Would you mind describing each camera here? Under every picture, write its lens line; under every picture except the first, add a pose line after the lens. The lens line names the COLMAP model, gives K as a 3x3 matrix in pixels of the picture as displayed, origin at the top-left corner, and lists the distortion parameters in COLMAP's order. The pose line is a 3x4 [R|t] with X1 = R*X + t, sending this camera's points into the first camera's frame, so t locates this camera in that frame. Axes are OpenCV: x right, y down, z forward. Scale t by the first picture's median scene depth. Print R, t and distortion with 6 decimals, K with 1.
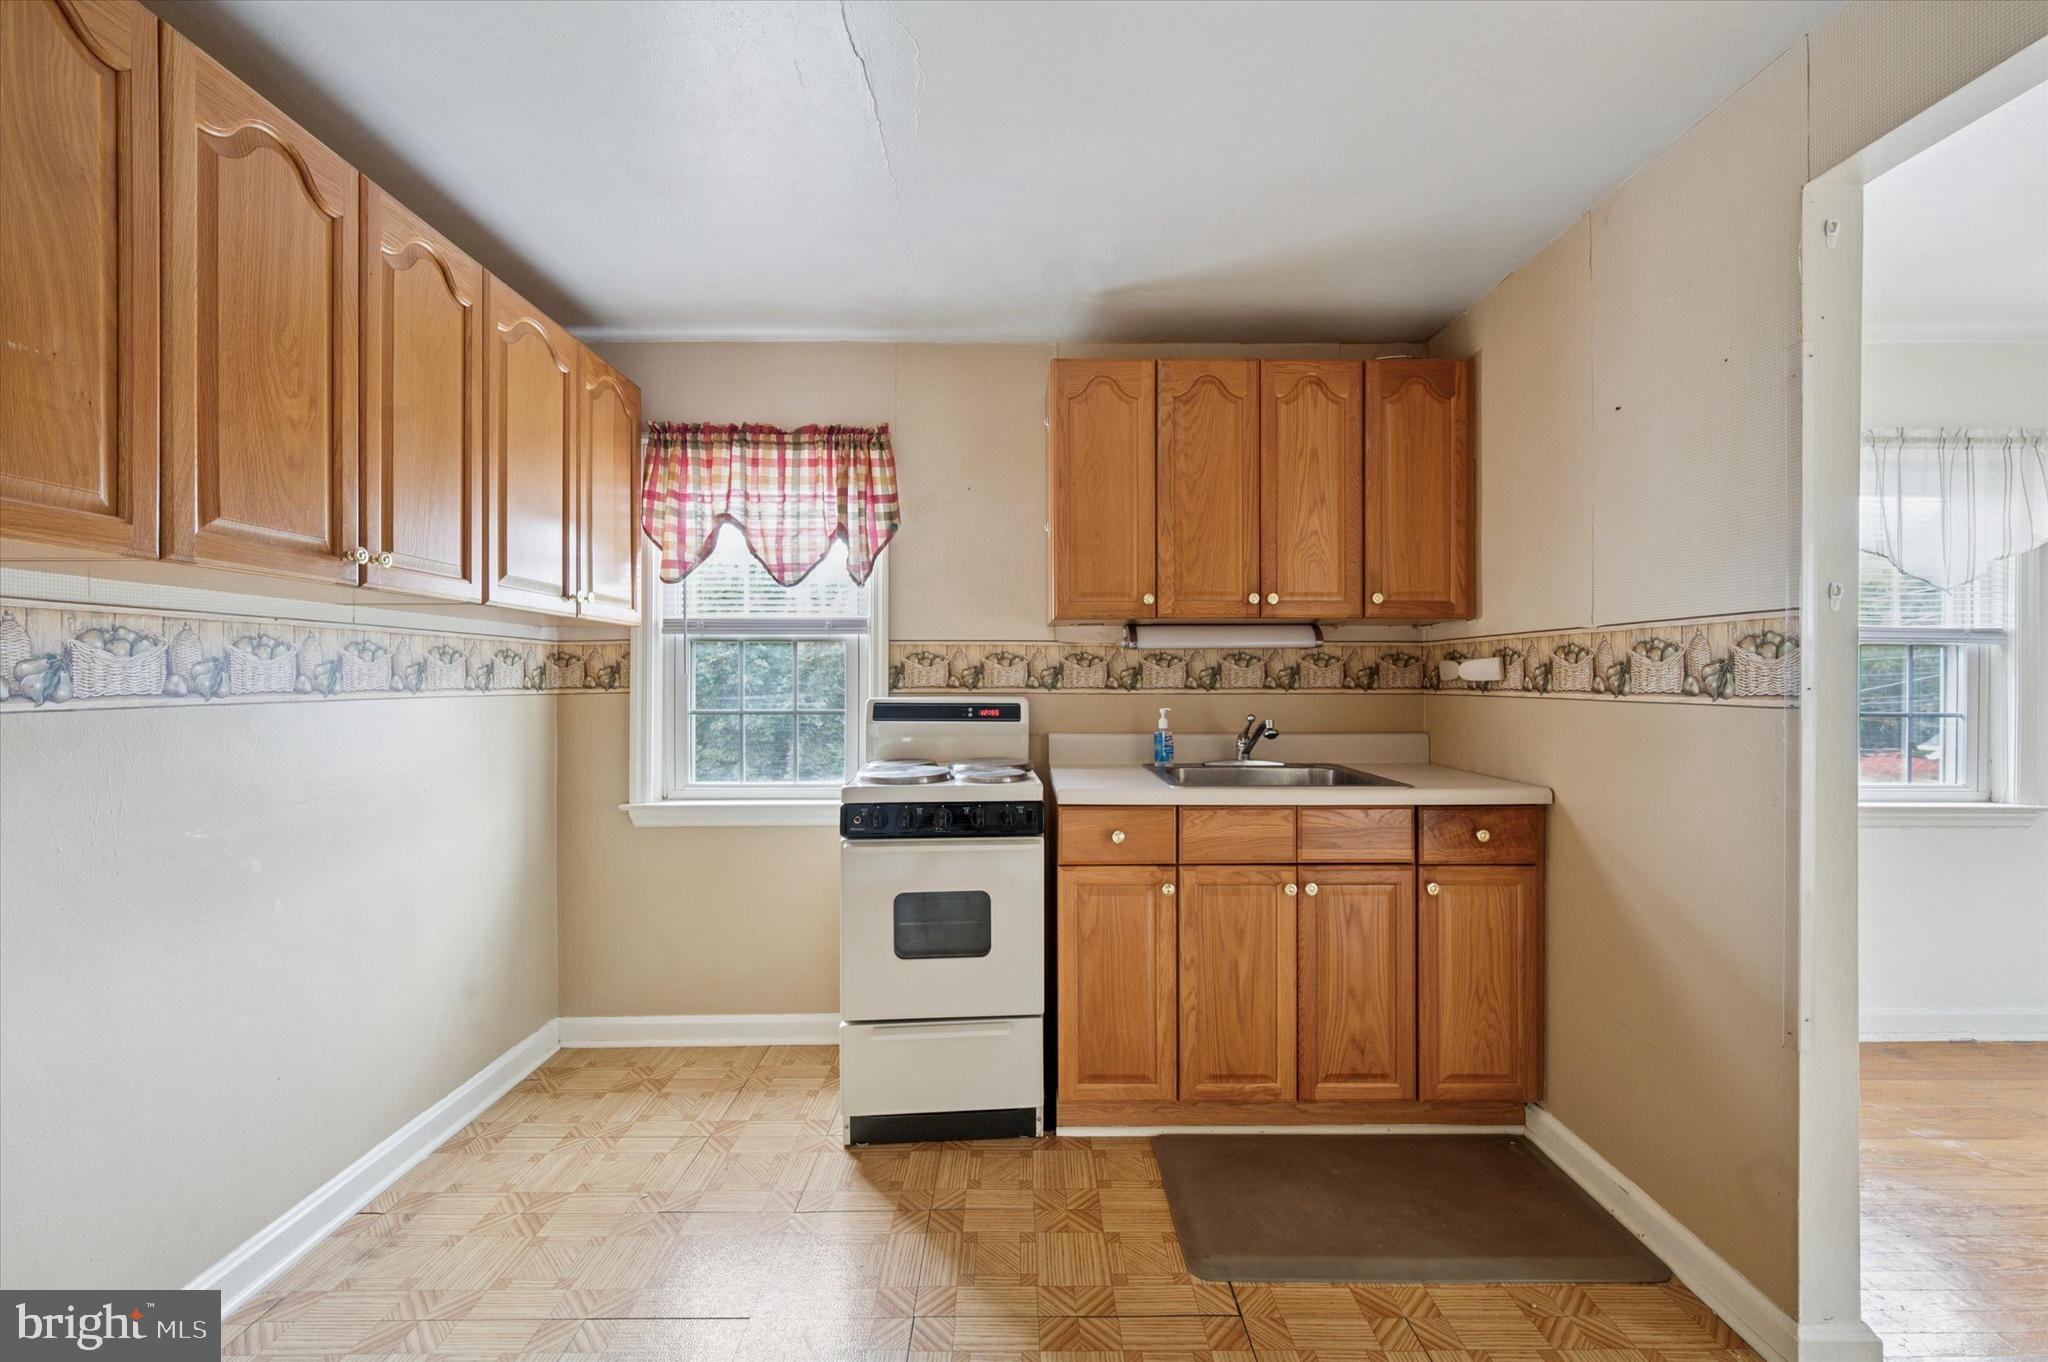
lens RADIAL K [[815.4, 0, 1025.6], [0, 815.4, 678.0], [0, 0, 1]] dist [0.002472, 0.000074]
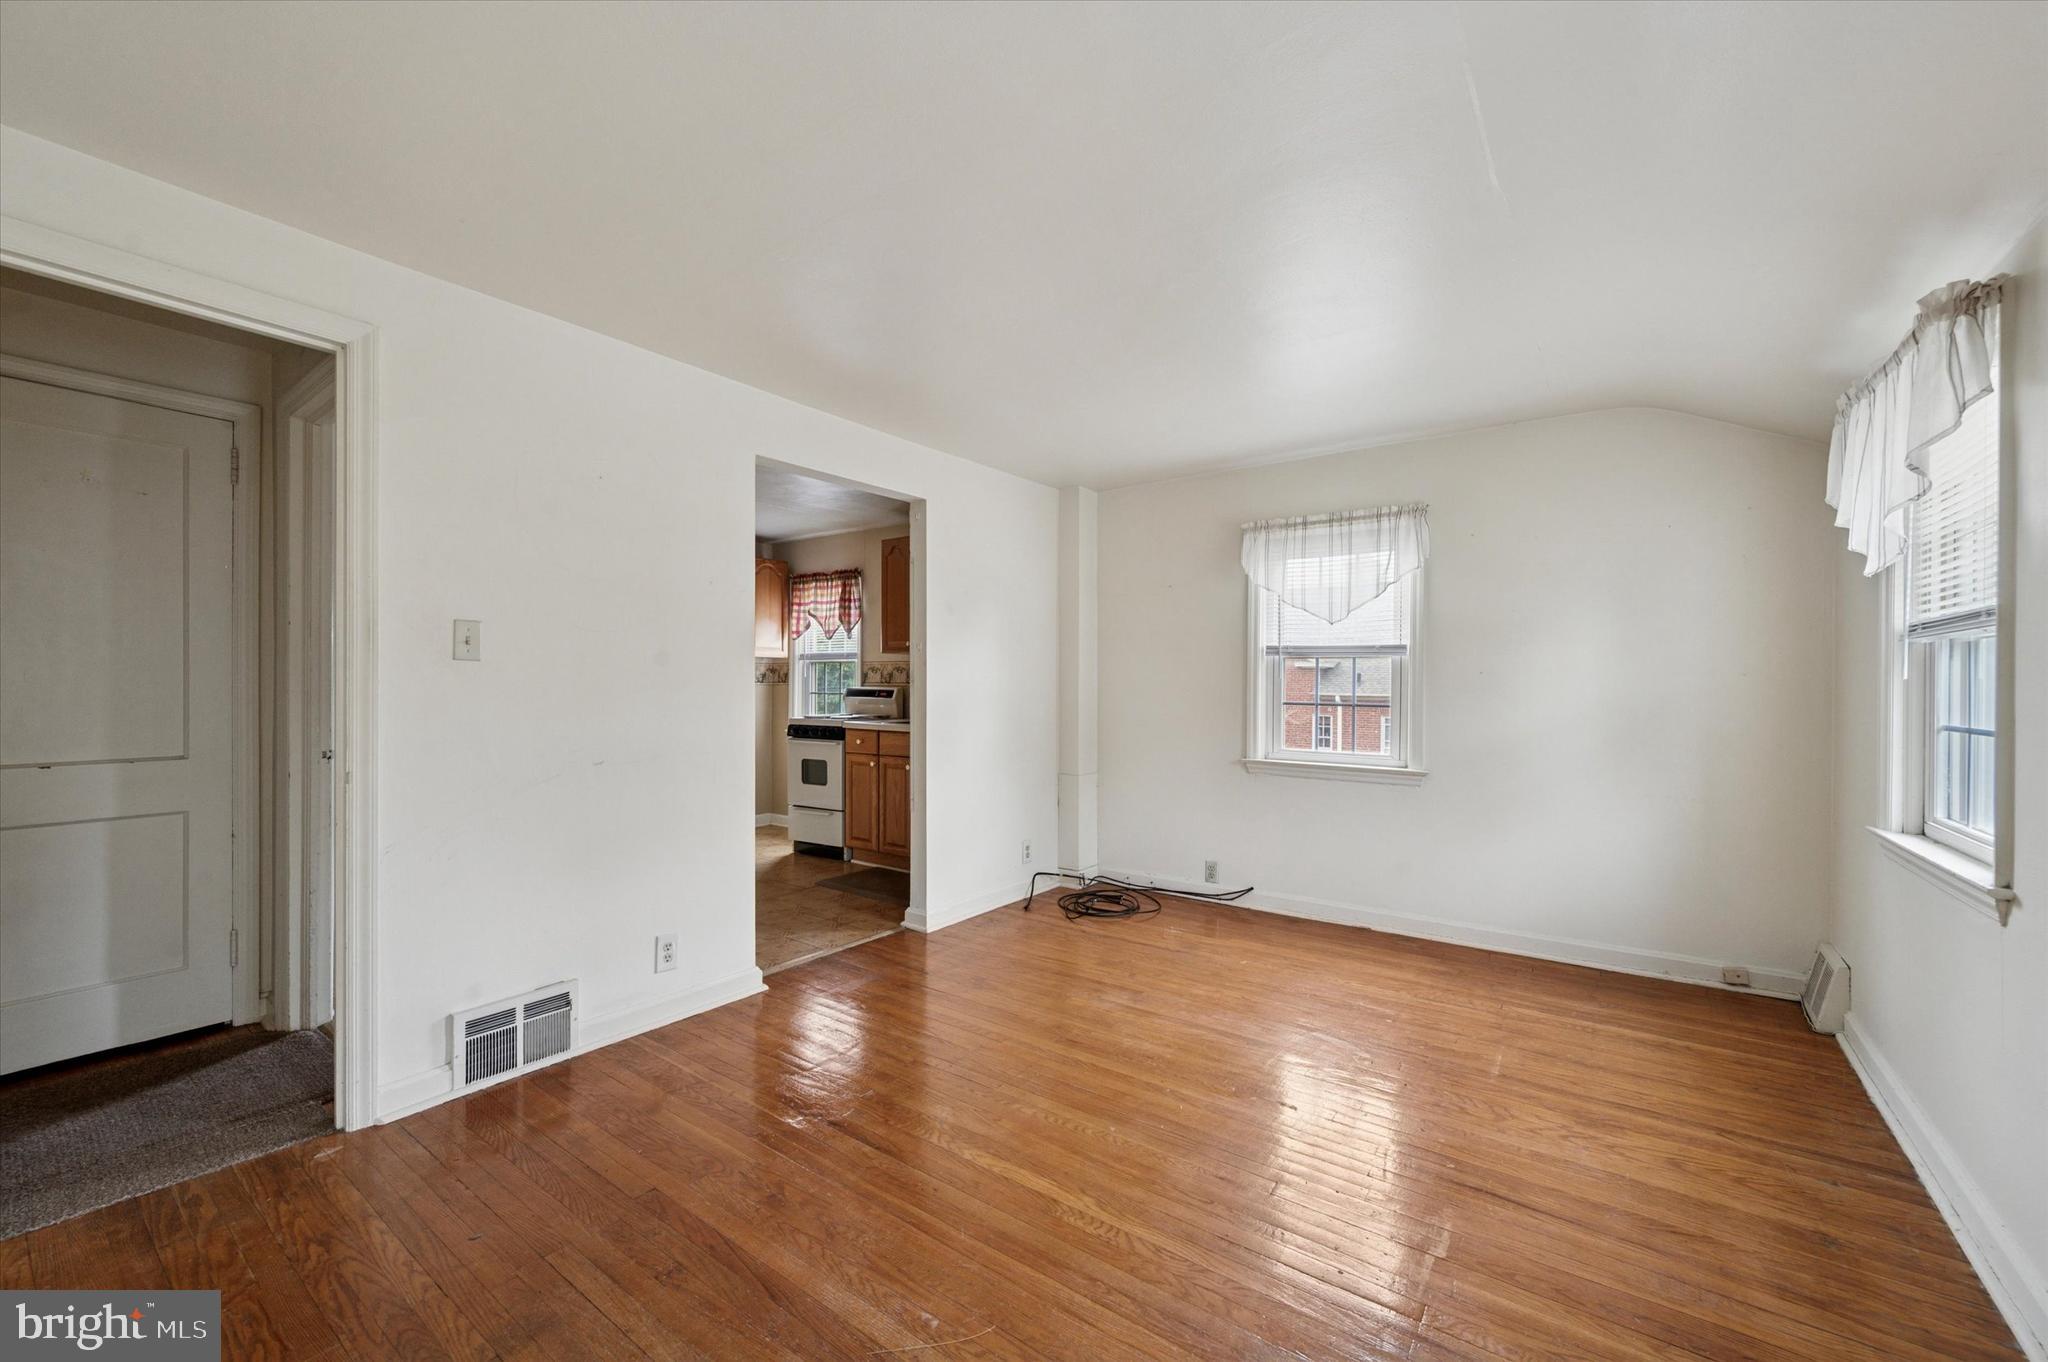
lens RADIAL K [[806.1, 0, 1028.2], [0, 806.1, 684.6], [0, 0, 1]] dist [-0.000020, 0.000152]
pose [[0.800782, 0.005383, -0.598932, 1.683244], [-0.006444, 0.999979, 0.000371, 0.014114], [0.598922, 0.003562, 0.800800, -0.558981]]
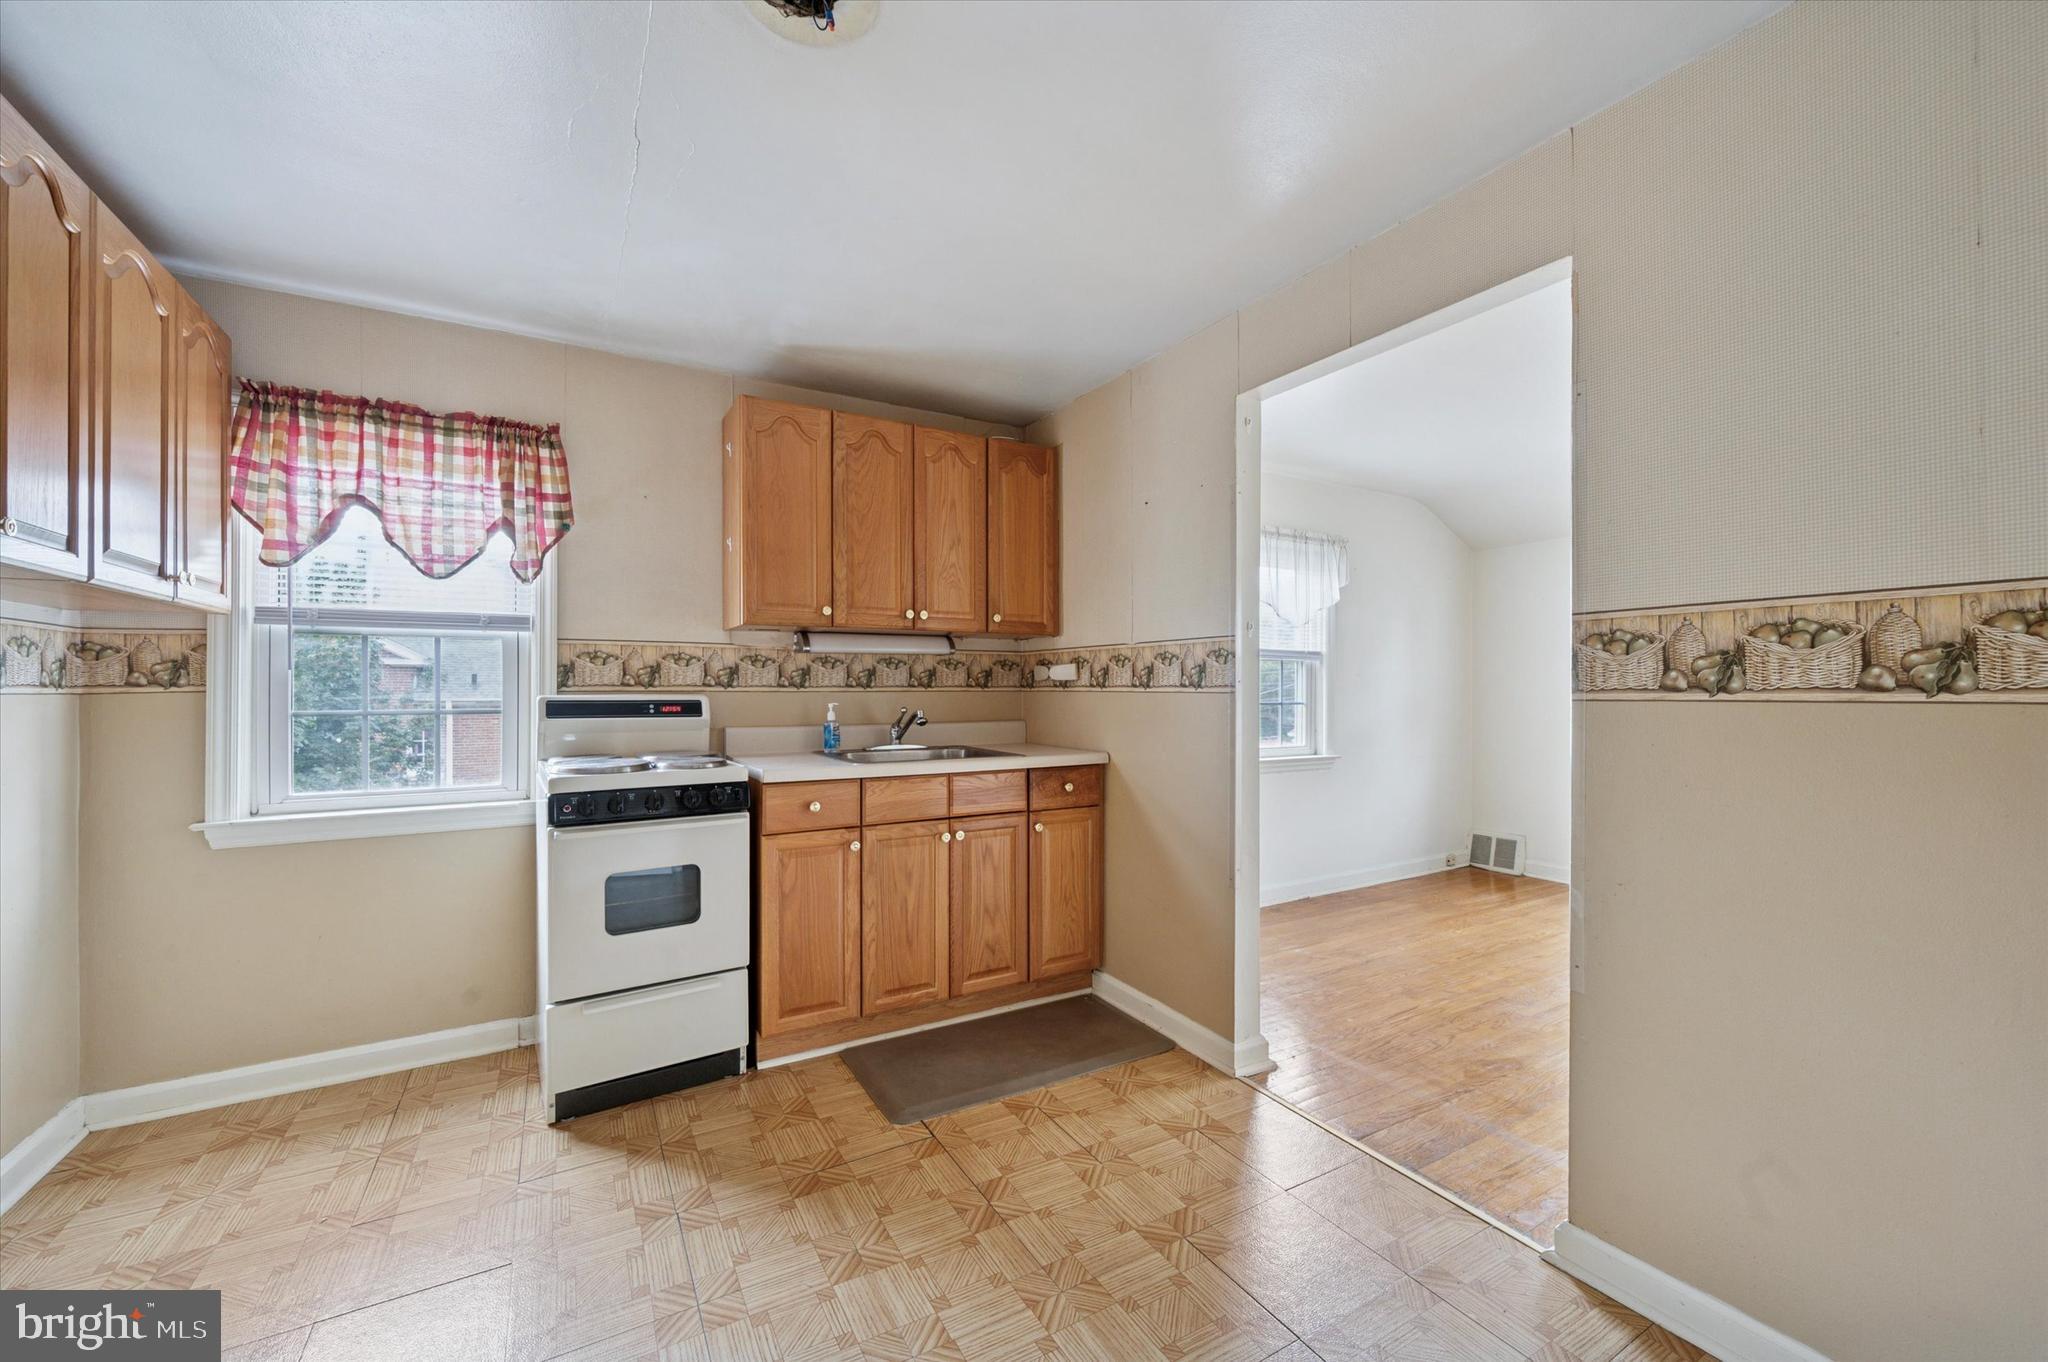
lens RADIAL K [[806.1, 0, 1028.2], [0, 806.1, 684.6], [0, 0, 1]] dist [-0.000020, 0.000152]
pose [[0.869413, 0.001398, 0.494084, -0.169042], [0.000092, 0.999996, -0.002991, 0.014518], [-0.494086, 0.002646, 0.869409, -0.163565]]
